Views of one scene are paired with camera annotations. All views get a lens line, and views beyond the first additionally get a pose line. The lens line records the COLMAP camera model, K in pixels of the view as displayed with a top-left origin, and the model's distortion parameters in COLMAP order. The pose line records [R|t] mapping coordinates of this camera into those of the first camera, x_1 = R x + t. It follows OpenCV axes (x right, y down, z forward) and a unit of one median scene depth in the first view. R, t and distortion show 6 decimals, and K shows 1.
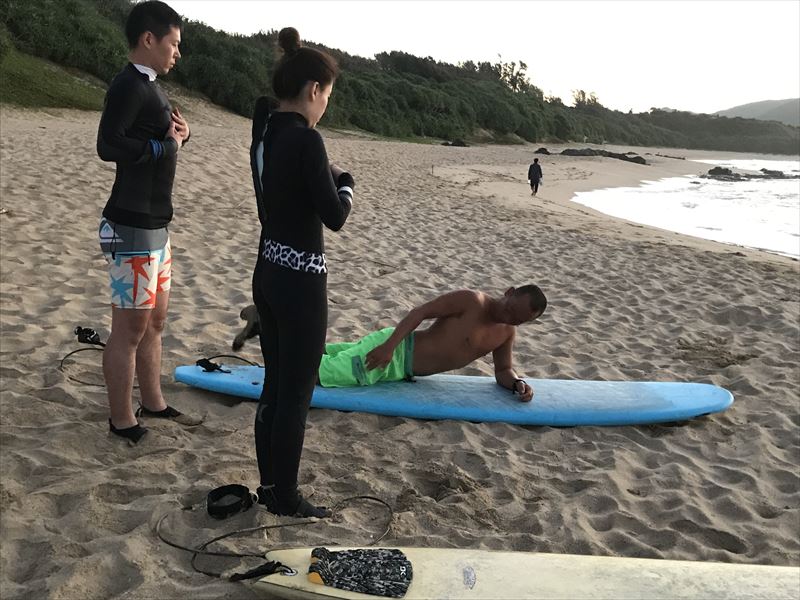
lens RADIAL K [[935.0, 0, 400.0], [0, 935.0, 300.0], [0, 0, 1]] dist [0.129340, -0.417015]
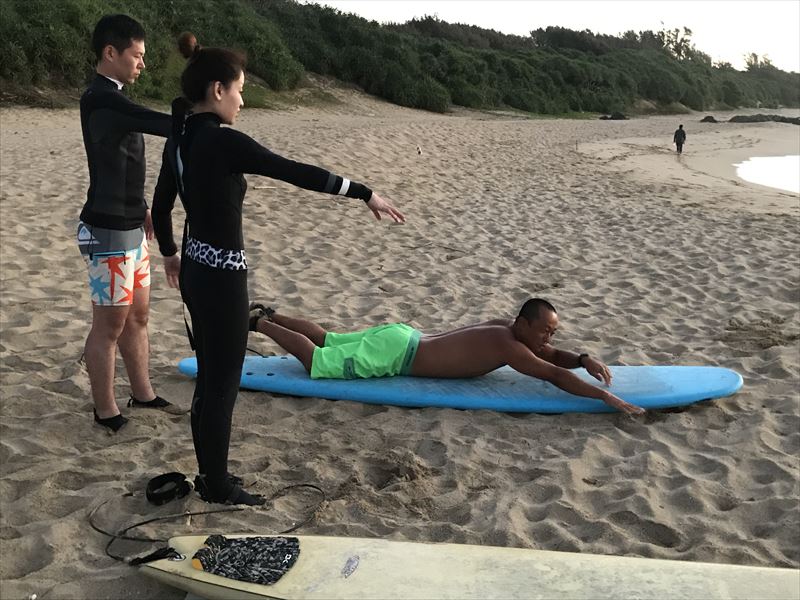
lens RADIAL K [[935.0, 0, 400.0], [0, 935.0, 300.0], [0, 0, 1]] dist [0.129340, -0.417015]
pose [[0.984267, -0.026508, -0.174690, 0.195314], [0.029722, 0.999433, 0.015806, -0.003866], [0.174172, -0.020749, 0.984497, 0.011418]]
